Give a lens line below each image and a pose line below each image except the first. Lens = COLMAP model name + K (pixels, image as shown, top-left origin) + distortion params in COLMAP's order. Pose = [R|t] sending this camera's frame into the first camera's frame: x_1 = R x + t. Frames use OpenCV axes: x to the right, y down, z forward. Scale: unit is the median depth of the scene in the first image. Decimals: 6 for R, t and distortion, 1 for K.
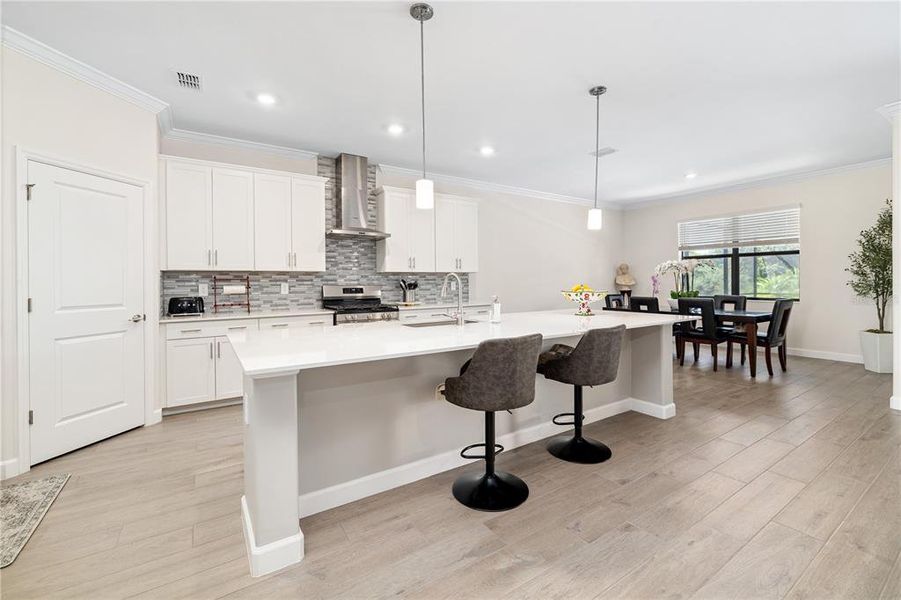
lens RADIAL K [[388.2, 0, 451.8], [0, 388.2, 284.2], [0, 0, 1]] dist [0.001245, 0.000207]
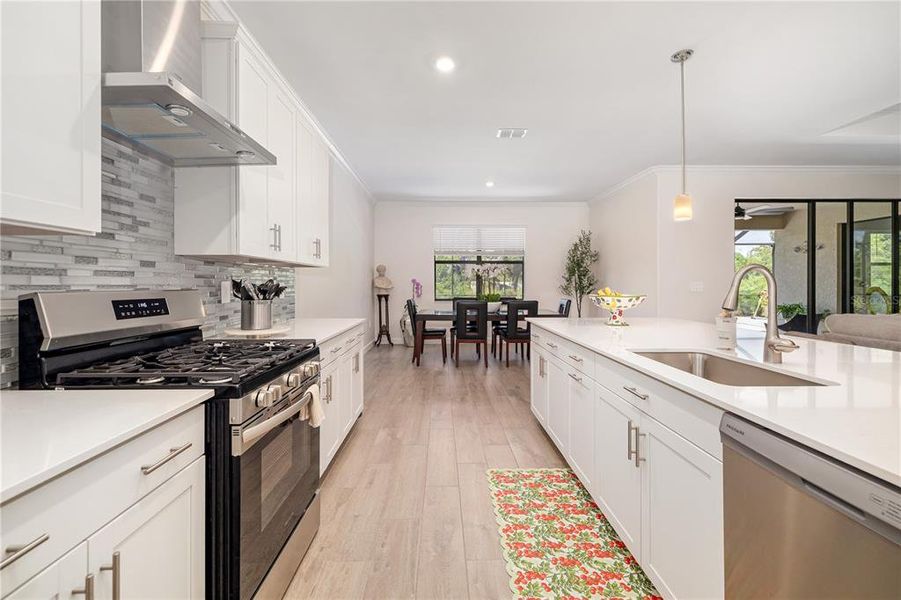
lens RADIAL K [[388.2, 0, 451.8], [0, 388.2, 284.2], [0, 0, 1]] dist [0.001245, 0.000207]
pose [[0.531956, 0.007187, 0.846742, -0.366298], [0.001044, 0.999958, -0.009143, 0.001028], [-0.846772, 0.005748, 0.531926, 0.603586]]
